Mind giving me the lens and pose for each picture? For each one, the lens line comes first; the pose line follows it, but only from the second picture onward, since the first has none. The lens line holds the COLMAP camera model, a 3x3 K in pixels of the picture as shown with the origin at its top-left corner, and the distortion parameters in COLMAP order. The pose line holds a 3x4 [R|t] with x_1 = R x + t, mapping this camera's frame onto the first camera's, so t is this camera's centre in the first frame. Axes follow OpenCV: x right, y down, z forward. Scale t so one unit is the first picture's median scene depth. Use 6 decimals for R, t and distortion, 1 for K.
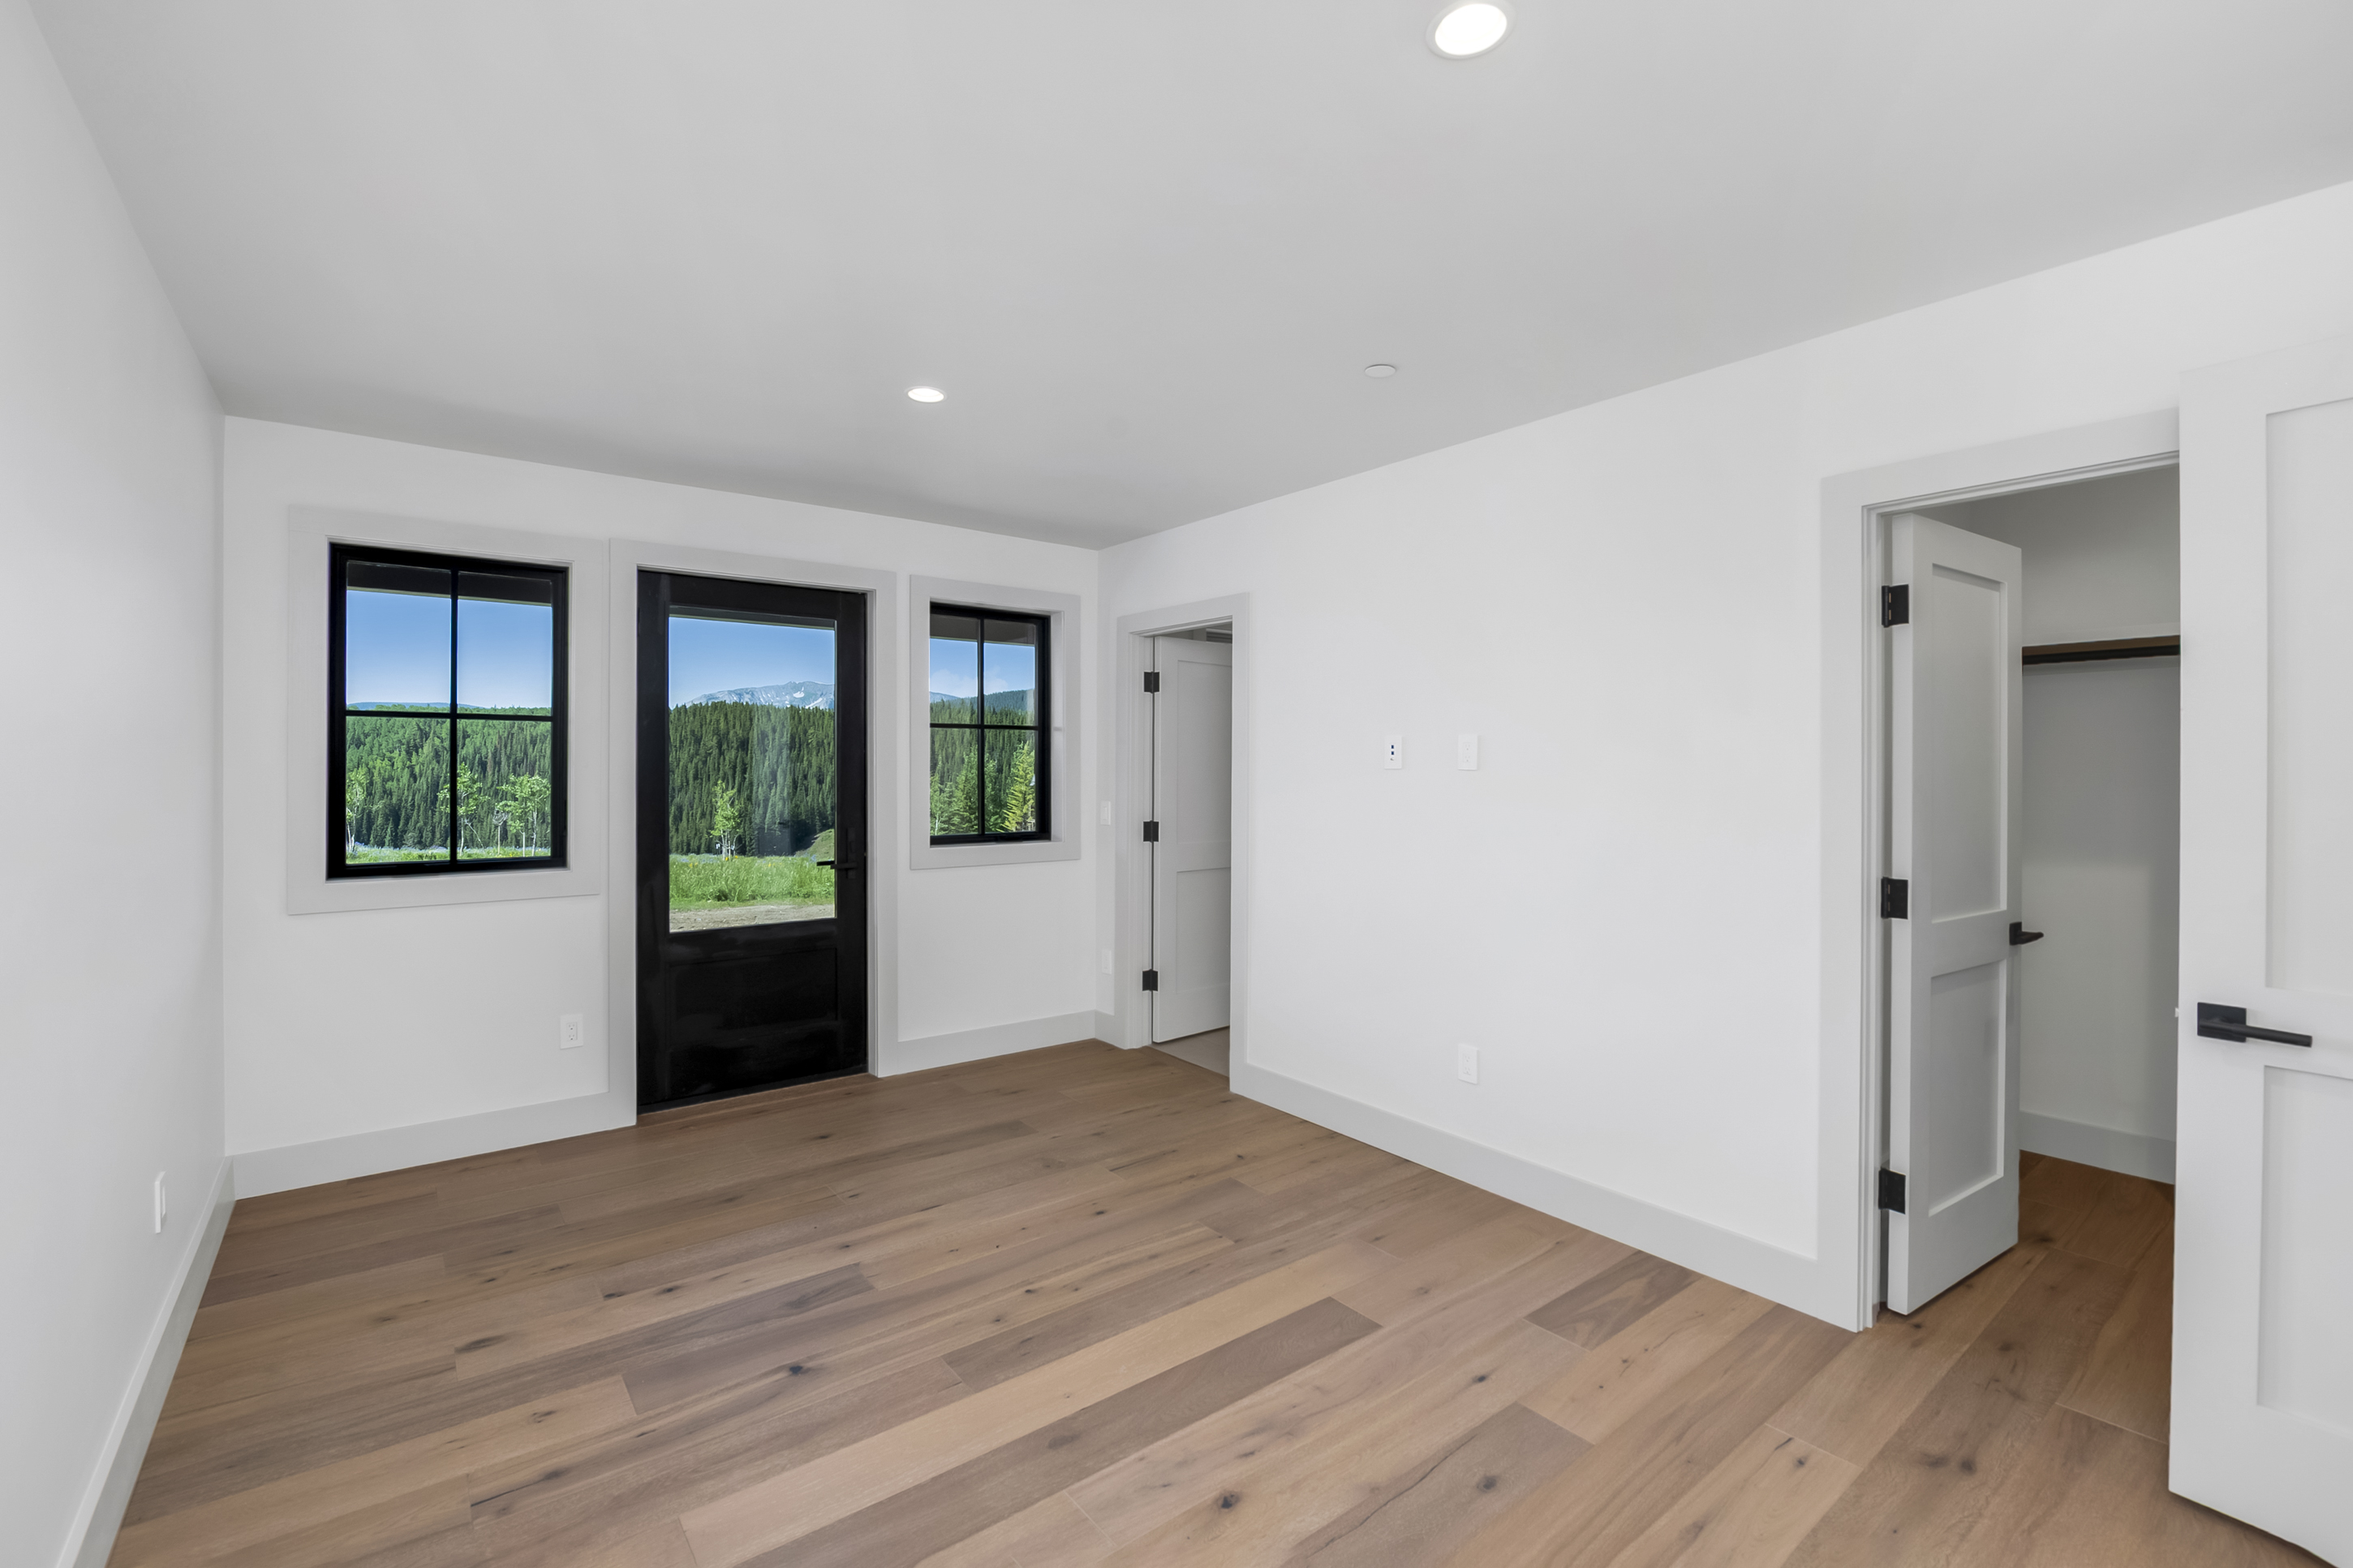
lens RADIAL K [[1015.6, 0, 1176.5], [0, 1015.6, 784.0], [0, 0, 1]] dist [-0.000359, -0.000079]
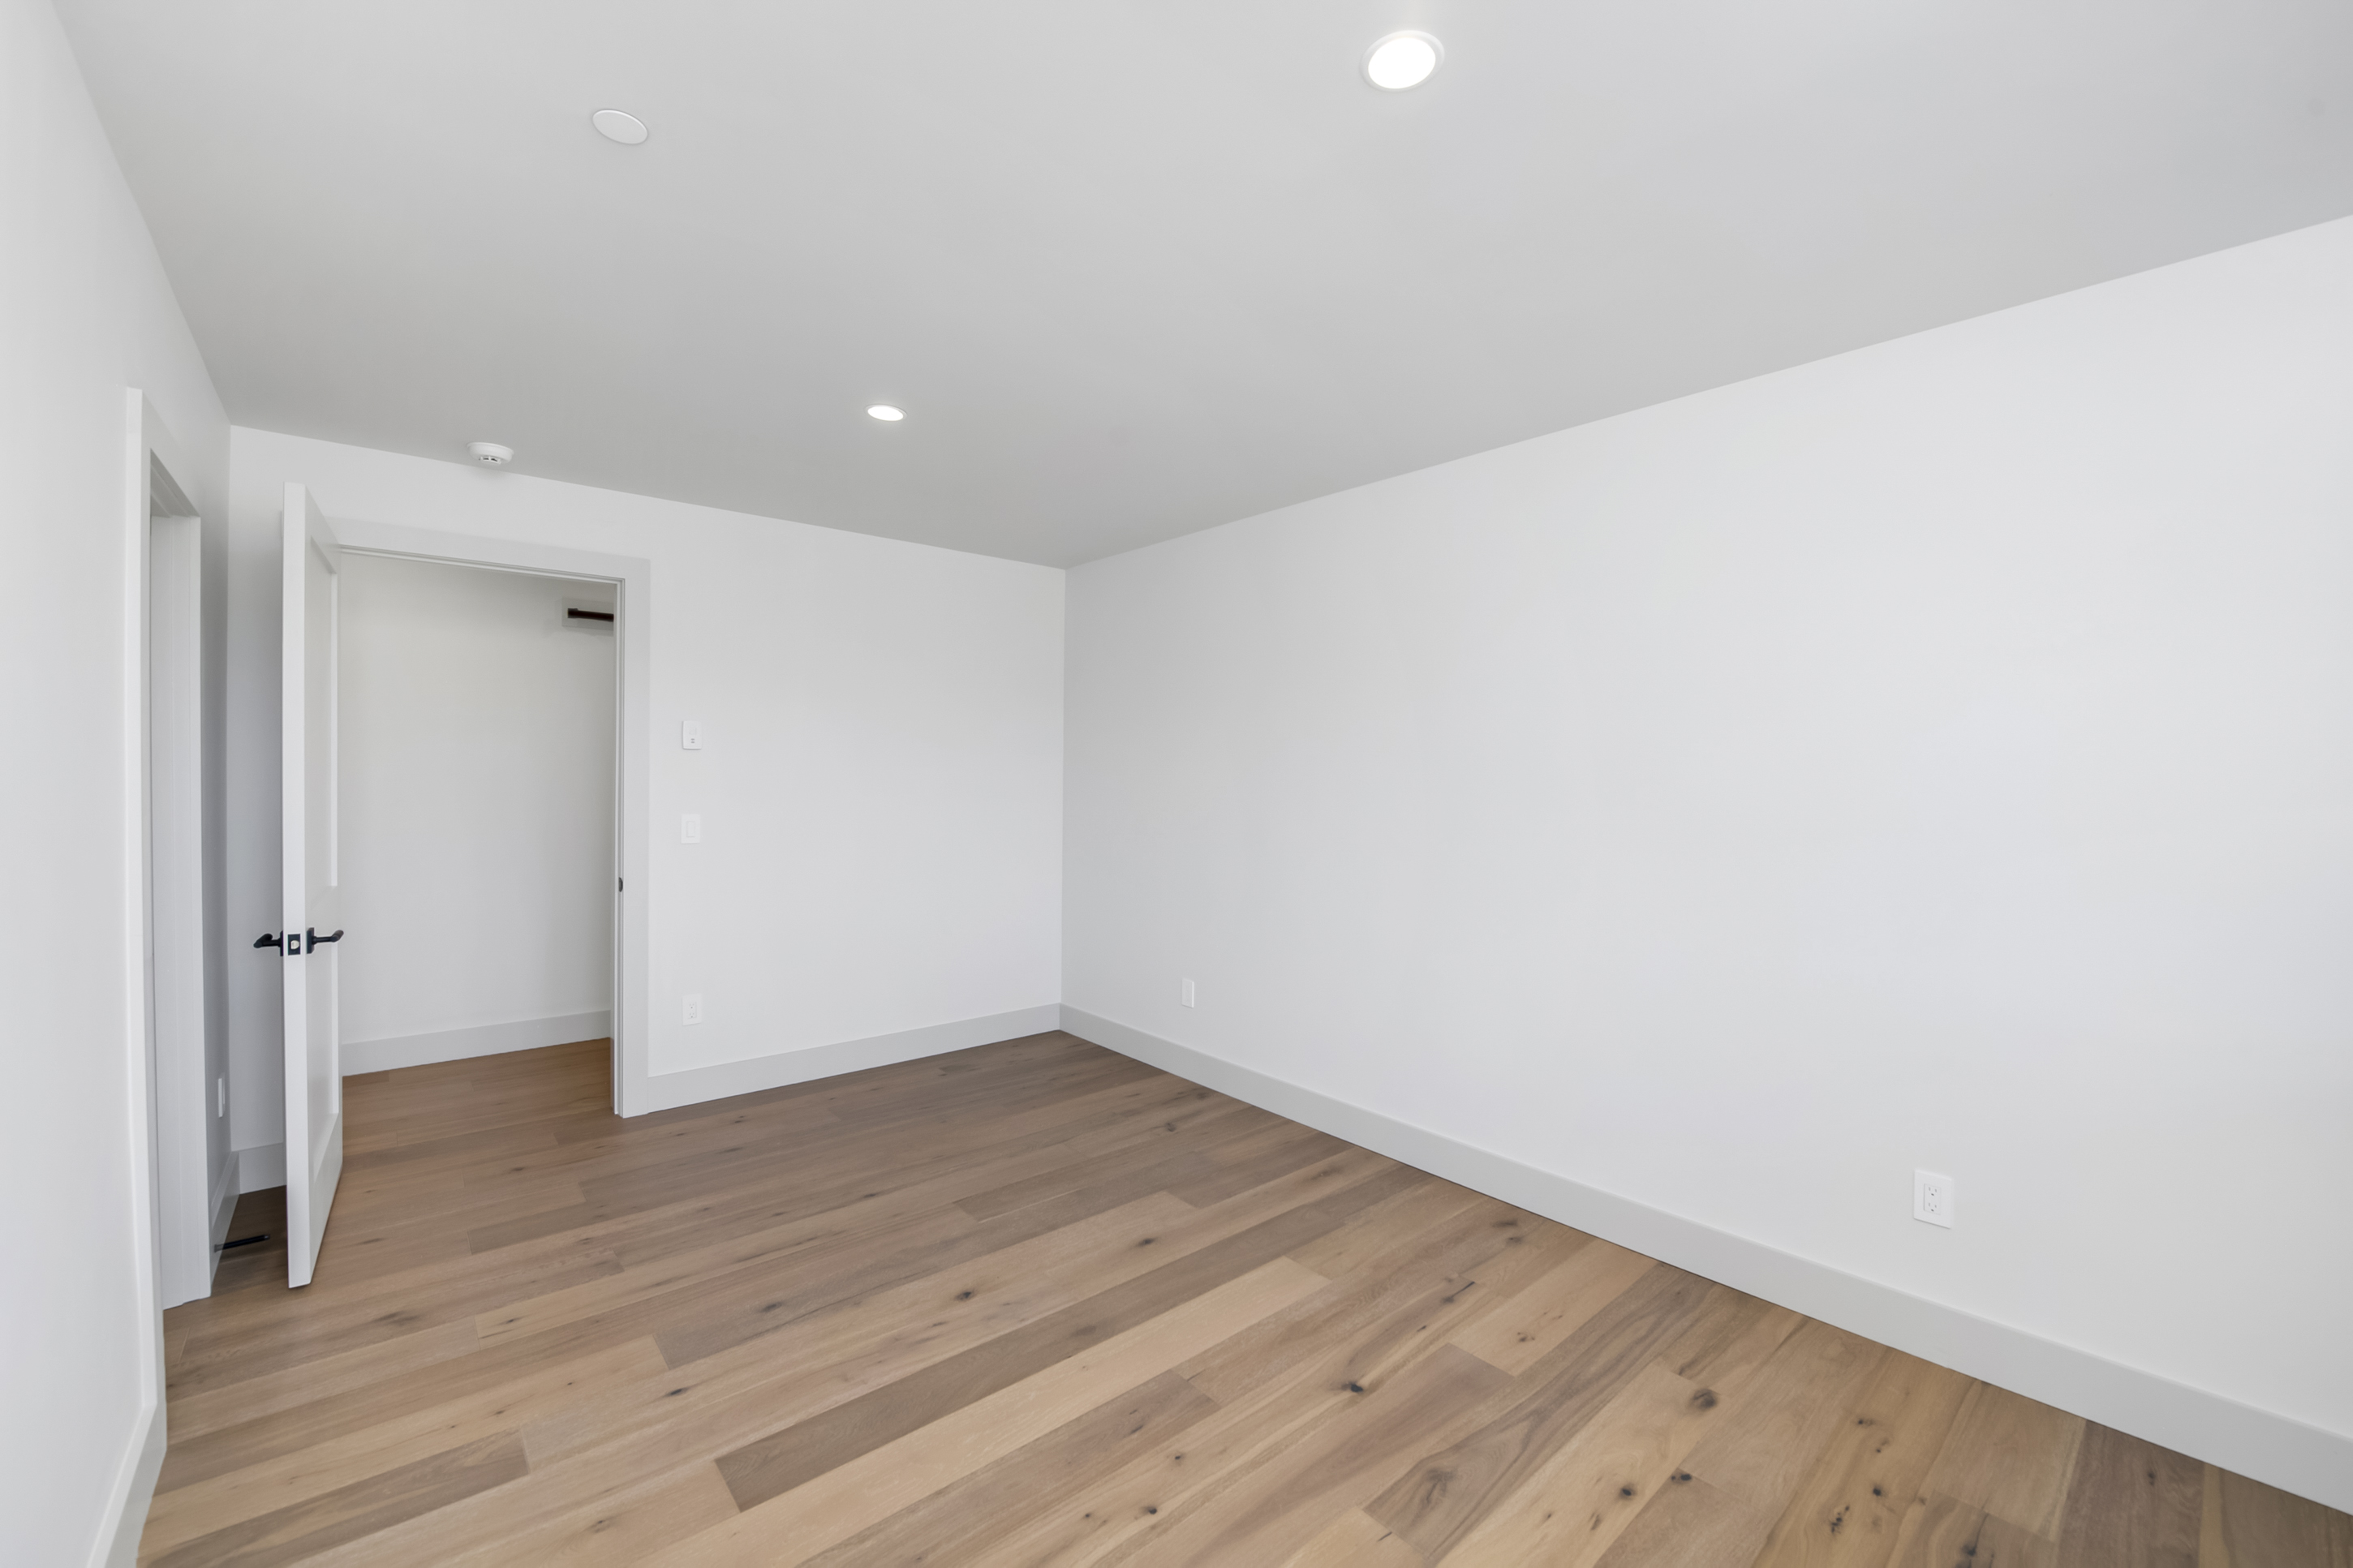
lens RADIAL K [[946.6, 0, 1176.5], [0, 946.6, 784.0], [0, 0, 1]] dist [0.000020, 0.000023]
pose [[-0.998478, -0.009184, -0.054376, -0.140591], [-0.010885, 0.999458, 0.031069, -0.055308], [0.054061, 0.031614, -0.998037, 1.945450]]
